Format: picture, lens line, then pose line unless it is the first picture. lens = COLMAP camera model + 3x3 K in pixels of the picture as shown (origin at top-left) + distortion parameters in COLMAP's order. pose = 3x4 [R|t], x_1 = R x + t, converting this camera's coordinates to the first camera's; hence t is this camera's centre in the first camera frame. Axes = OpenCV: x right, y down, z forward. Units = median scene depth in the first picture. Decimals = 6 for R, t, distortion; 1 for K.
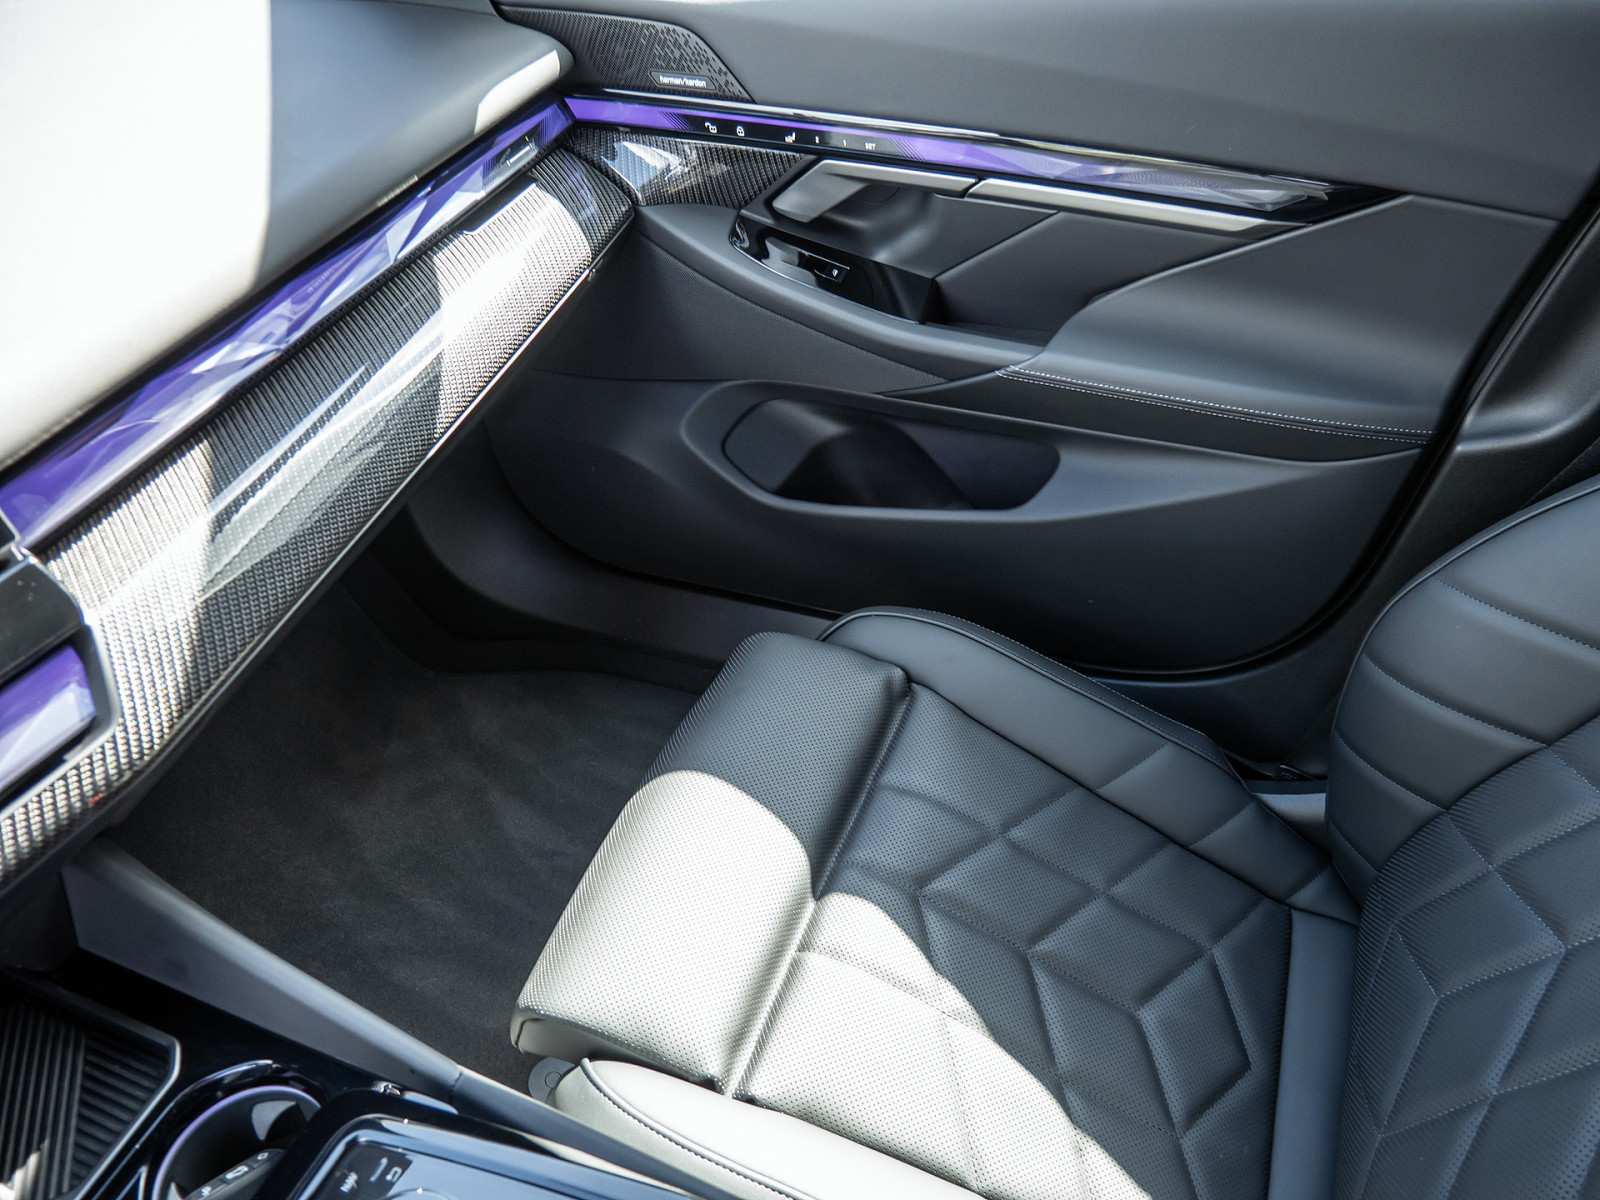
lens RADIAL K [[1159.4, 0, 800.0], [0, 1159.4, 600.0], [0, 0, 1]] dist [-0.030764, -0.001067]
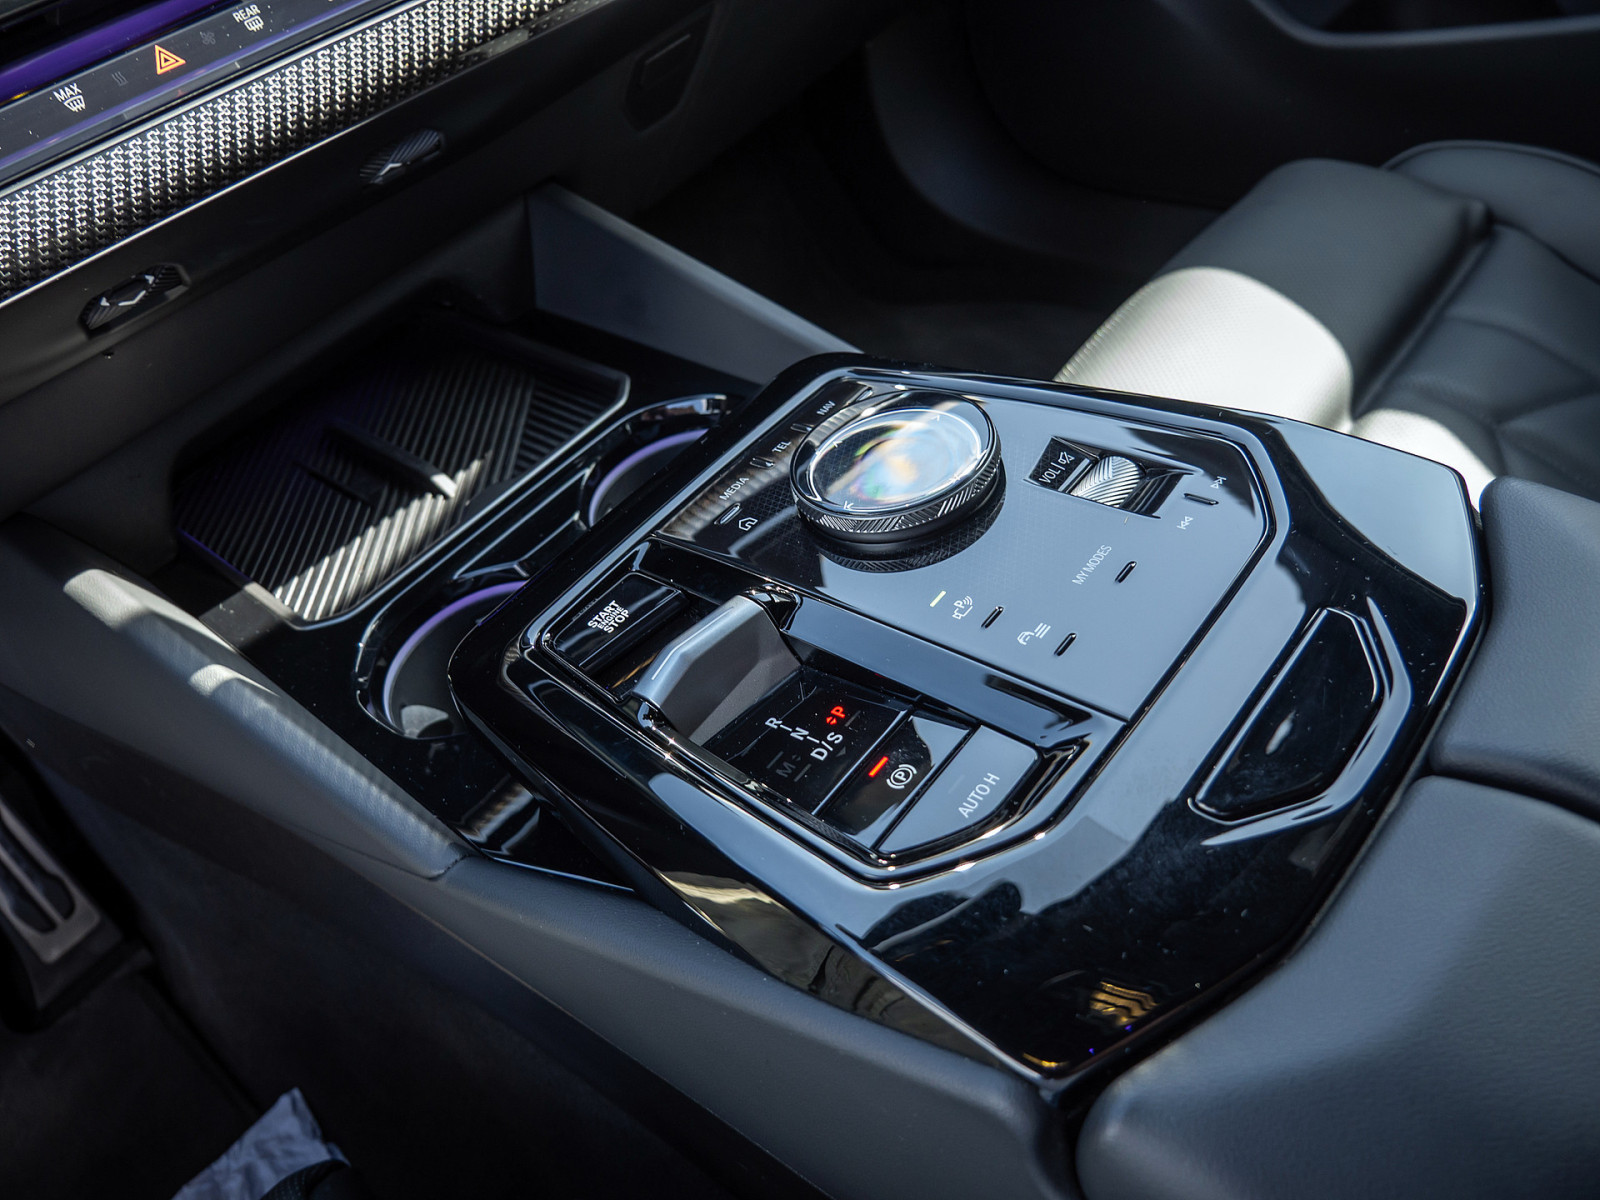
lens RADIAL K [[1159.4, 0, 800.0], [0, 1159.4, 600.0], [0, 0, 1]] dist [-0.030764, -0.001067]
pose [[0.942874, 0.138797, -0.302860, -0.088719], [-0.107777, 0.987276, 0.116919, 0.332421], [0.315234, -0.077599, 0.945836, 0.128233]]
